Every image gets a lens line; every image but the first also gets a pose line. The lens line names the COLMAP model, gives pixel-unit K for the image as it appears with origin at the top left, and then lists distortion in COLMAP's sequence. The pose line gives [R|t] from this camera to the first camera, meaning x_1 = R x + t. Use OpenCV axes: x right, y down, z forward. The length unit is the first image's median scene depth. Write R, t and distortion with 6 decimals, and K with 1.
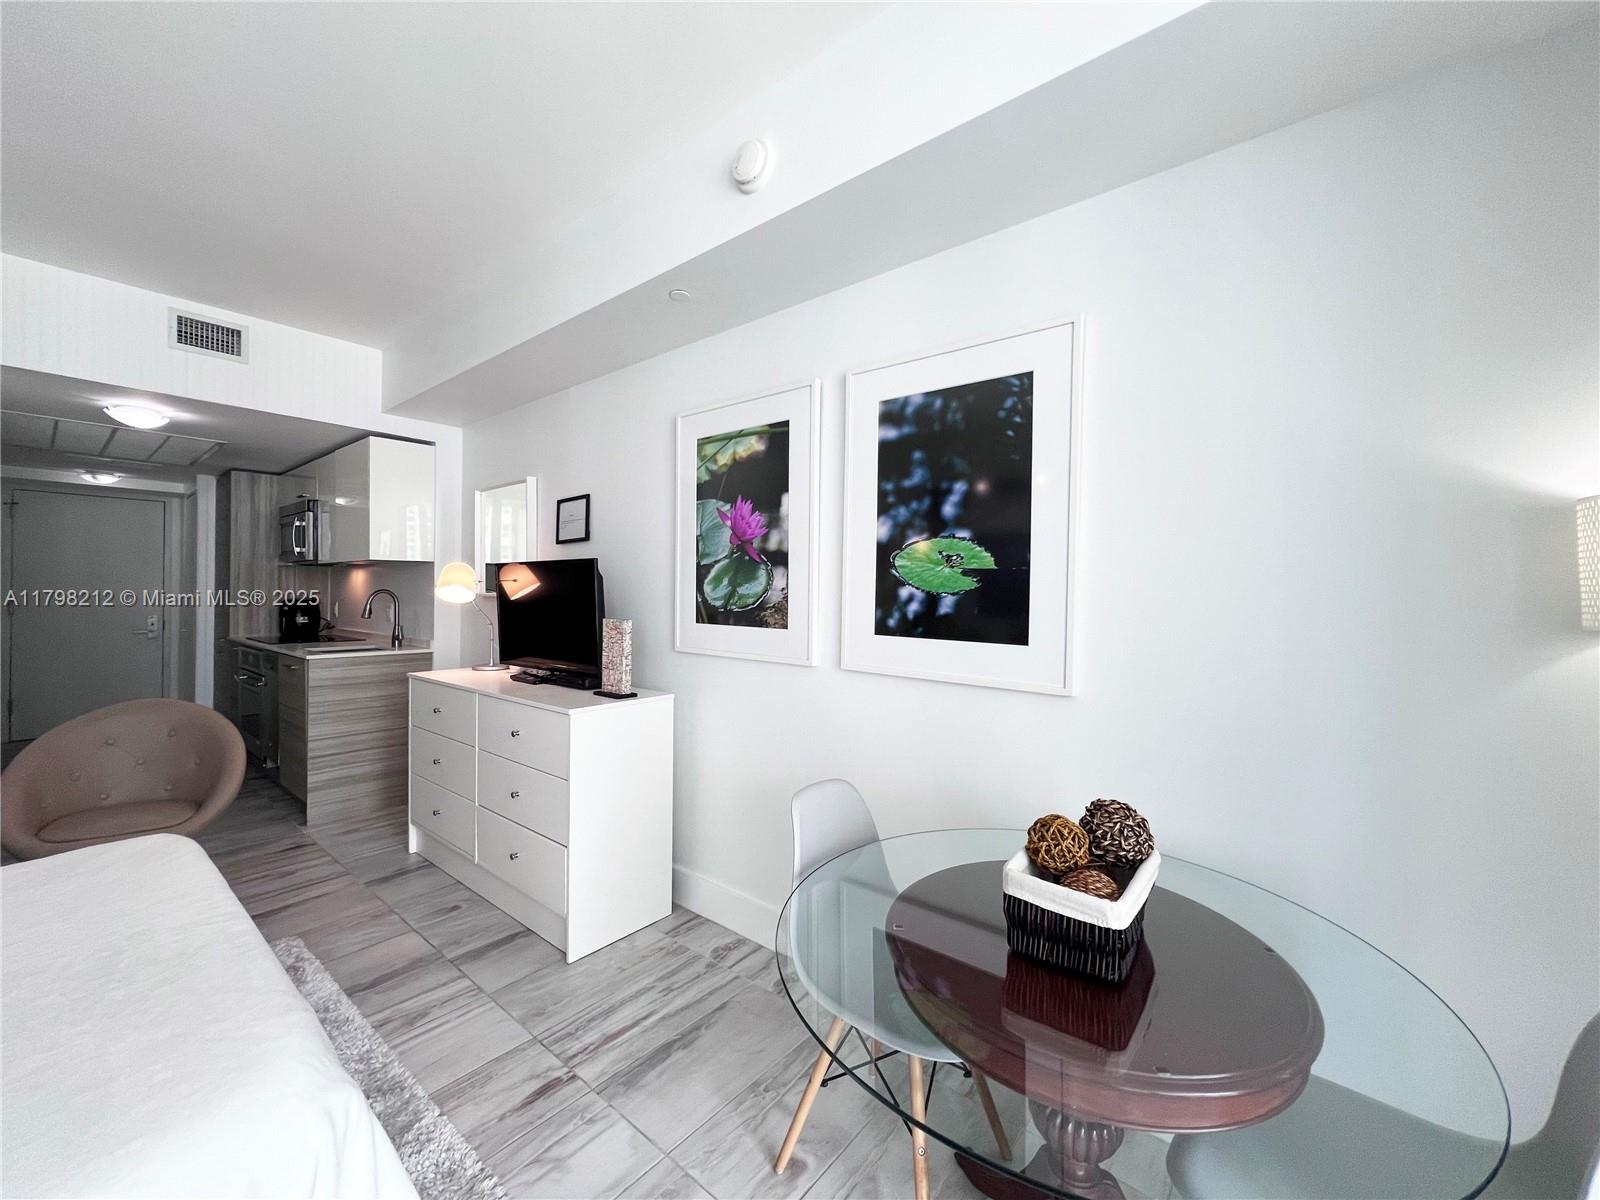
lens RADIAL K [[641.5, 0, 794.7], [0, 641.5, 593.2], [0, 0, 1]] dist [-0.003306, 0.001022]
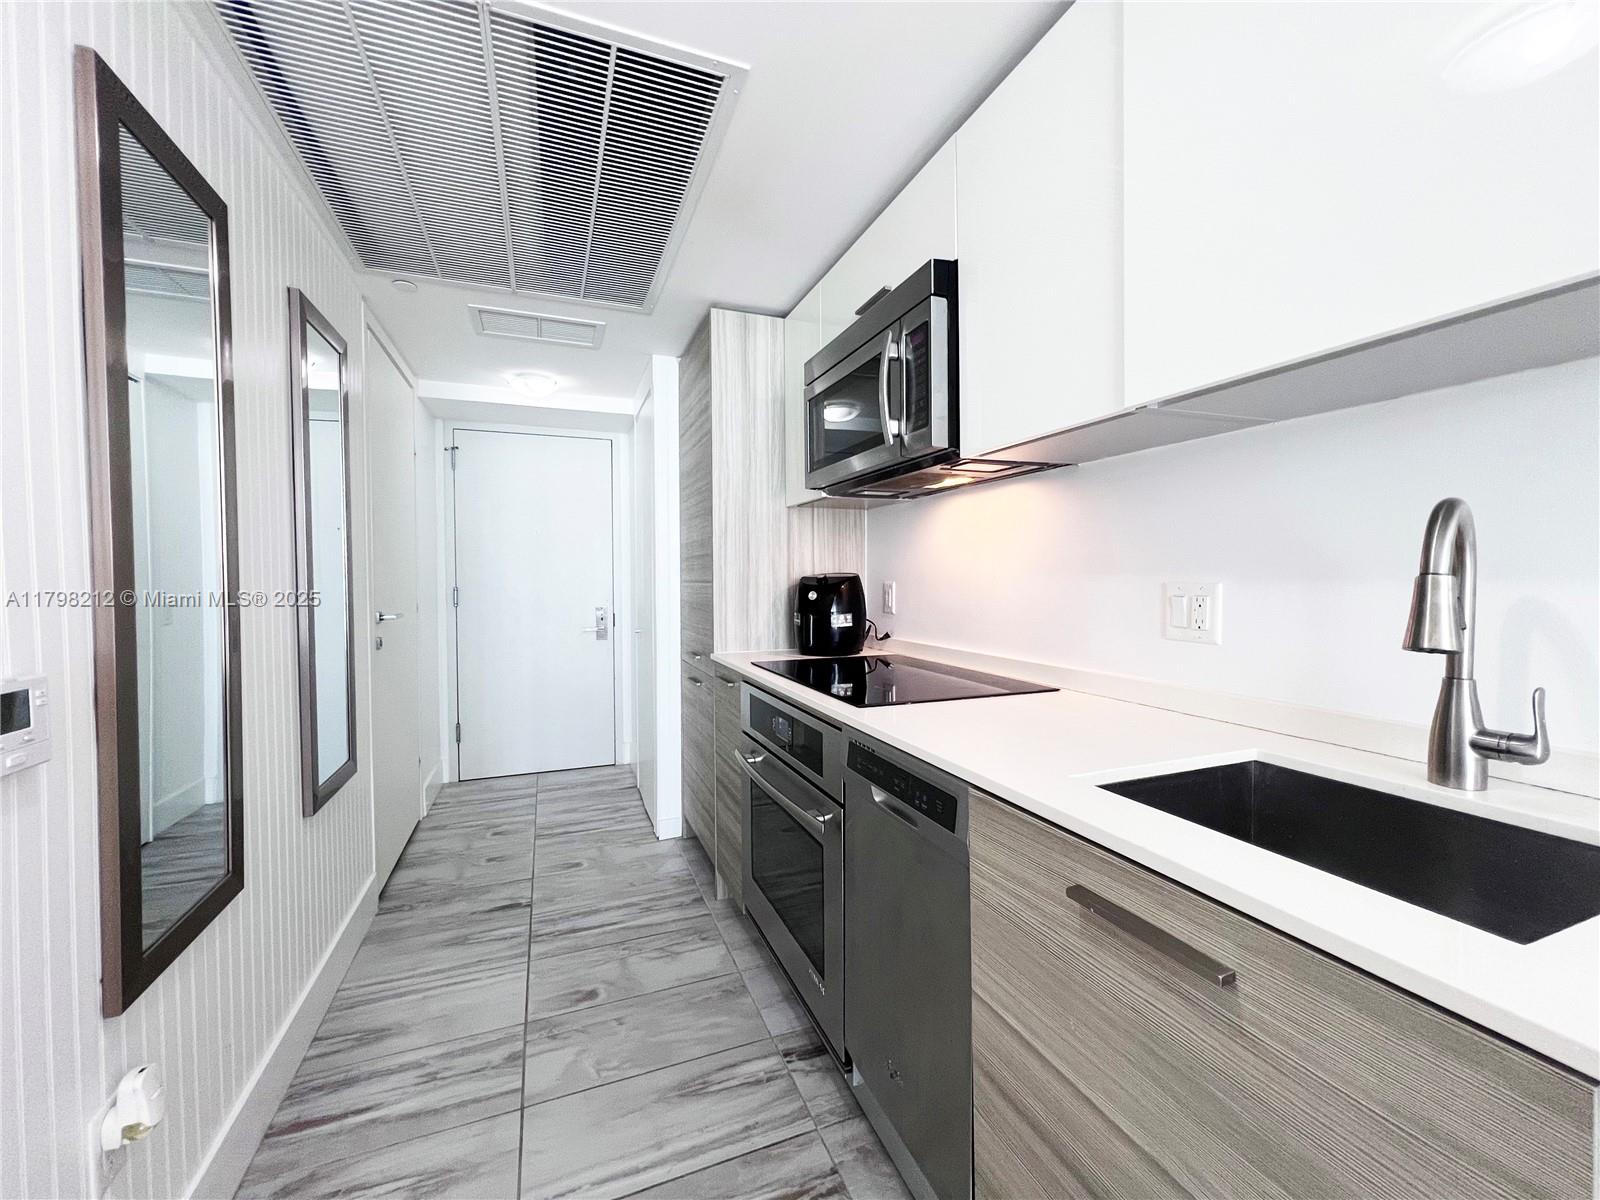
lens RADIAL K [[641.5, 0, 796.9], [0, 641.5, 594.0], [0, 0, 1]] dist [-0.003306, 0.001022]
pose [[0.876208, -0.002898, -0.481925, -1.139759], [0.015346, 0.999643, 0.021889, 0.023981], [0.481689, -0.026575, 0.875939, 1.163173]]
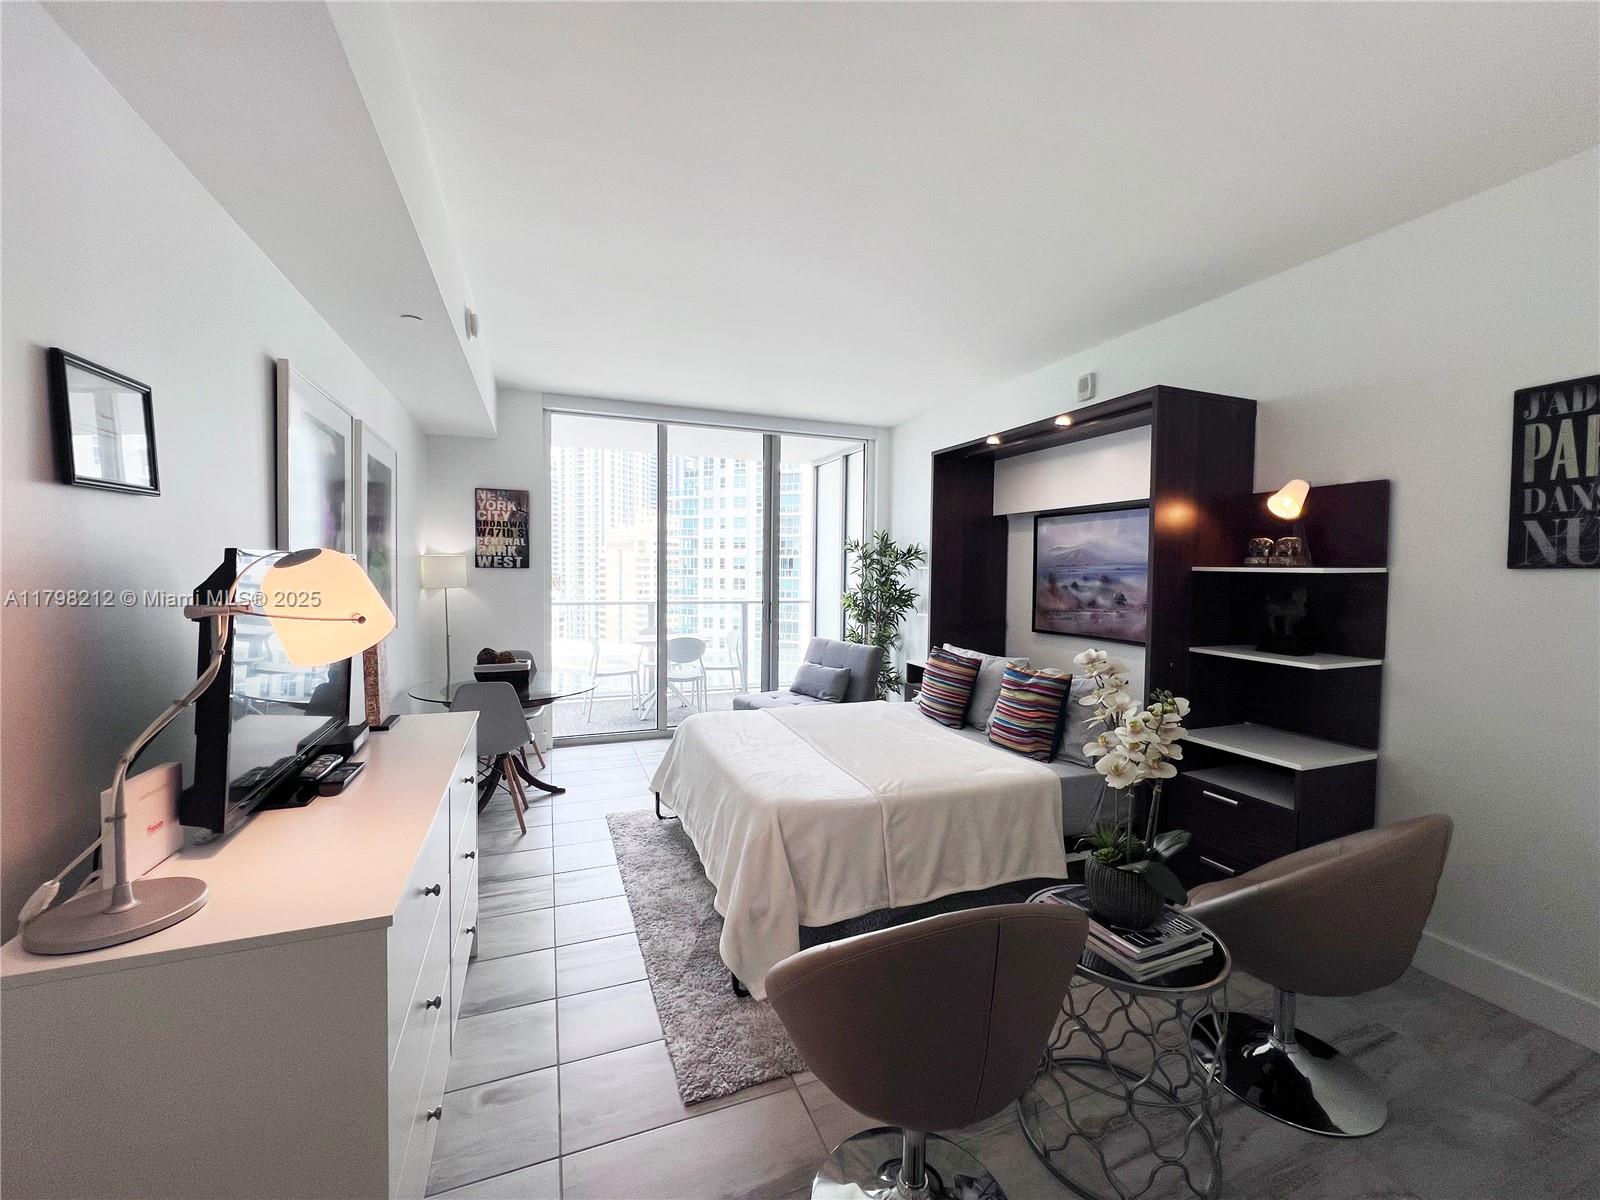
lens RADIAL K [[641.5, 0, 794.8], [0, 641.5, 592.3], [0, 0, 1]] dist [-0.003306, 0.001022]
pose [[-0.875875, -0.038064, 0.481034, -1.121872], [-0.020977, 0.998945, 0.040851, -0.054084], [-0.482081, 0.025690, -0.875750, 1.441302]]
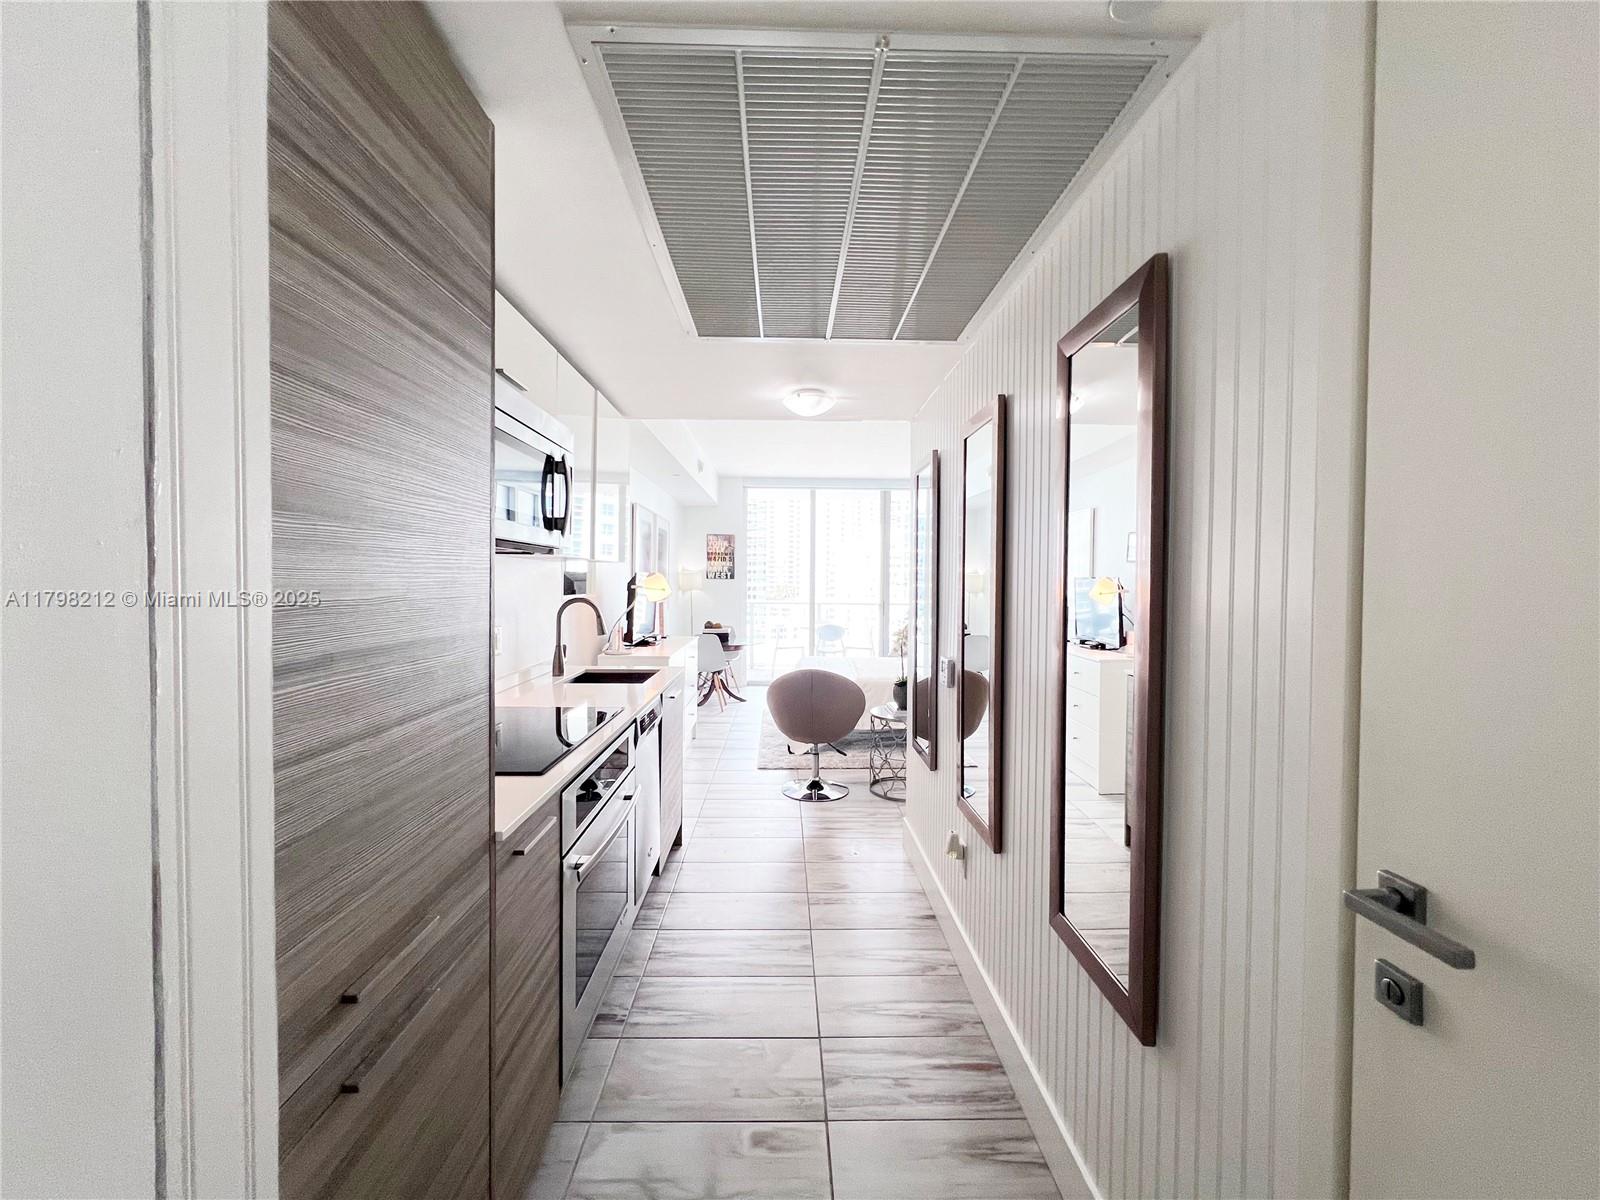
lens RADIAL K [[641.5, 0, 796.2], [0, 641.5, 592.7], [0, 0, 1]] dist [-0.003306, 0.001022]
pose [[-0.655793, -0.032341, 0.754248, -2.177392], [-0.017369, 0.999464, 0.027753, -0.058930], [-0.754741, 0.005100, -0.656003, 2.057506]]
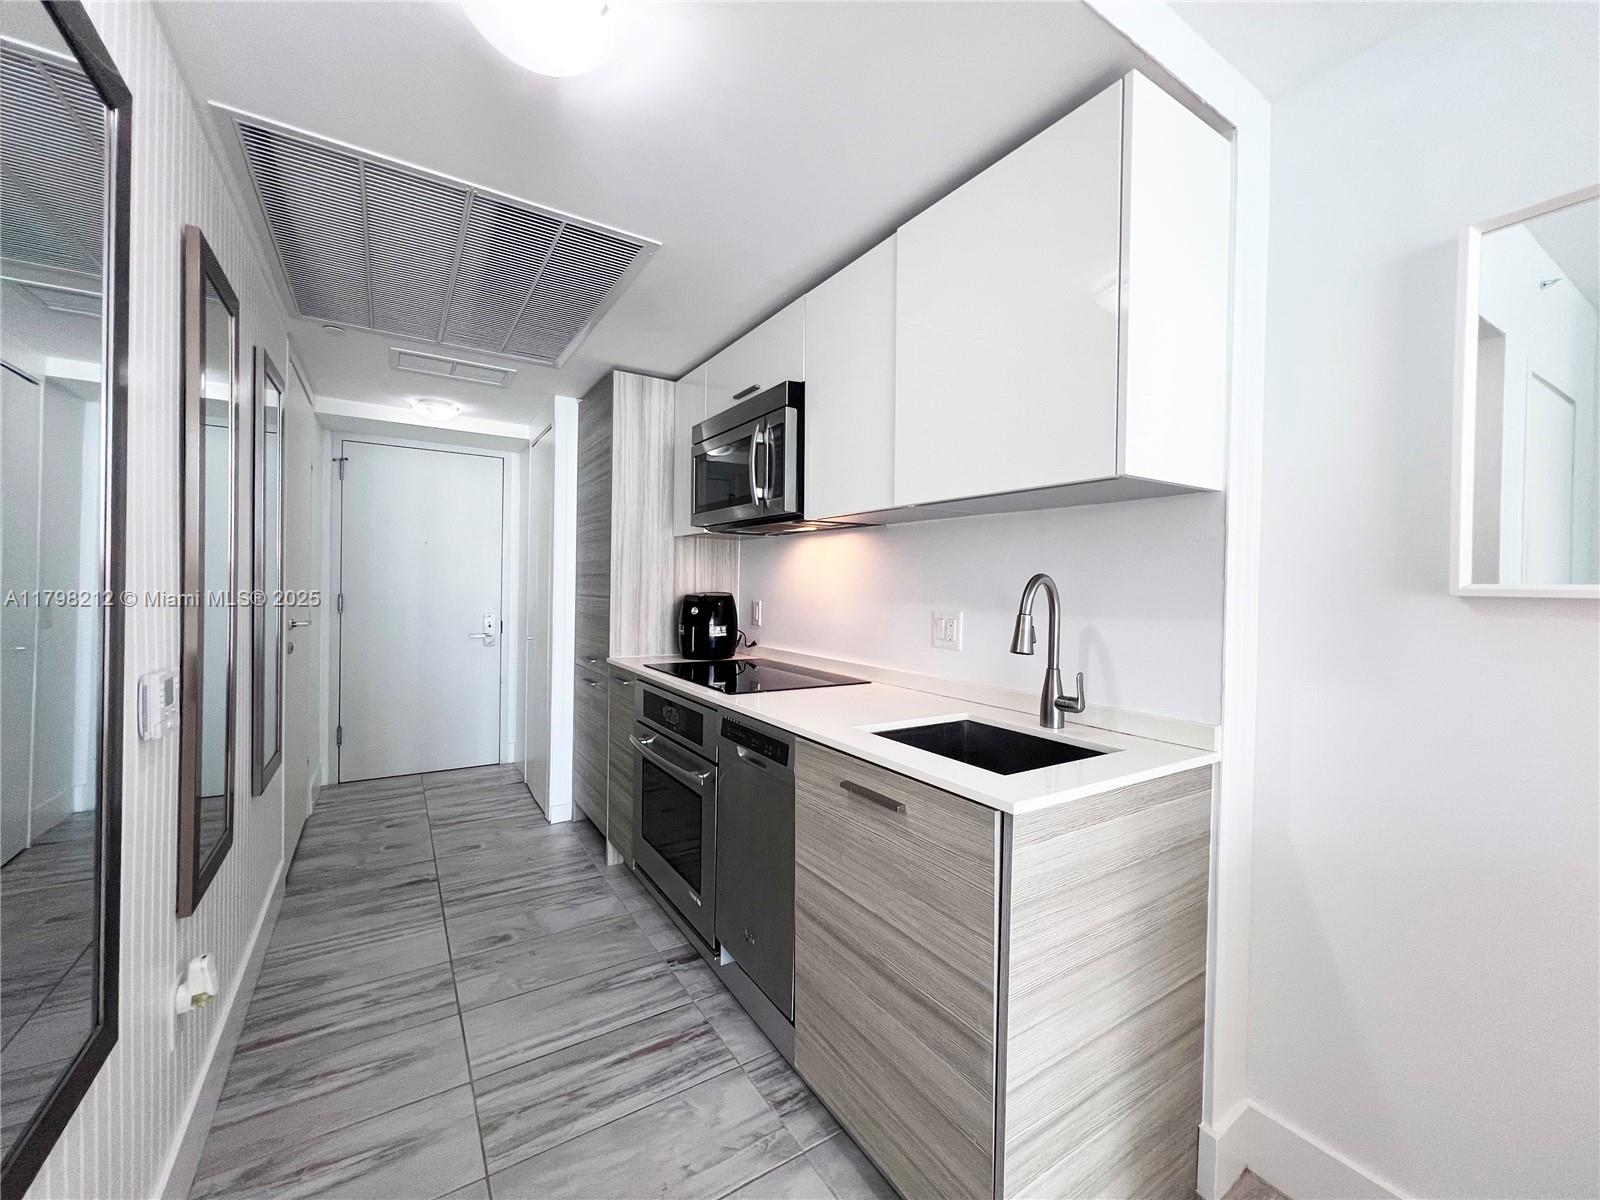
lens RADIAL K [[641.5, 0, 796.6], [0, 641.5, 593.8], [0, 0, 1]] dist [-0.003306, 0.001022]
pose [[0.952713, 0.010352, -0.303695, -1.049057], [-0.007186, 0.999908, 0.011542, 0.002950], [0.303787, -0.008814, 0.952699, 0.958868]]
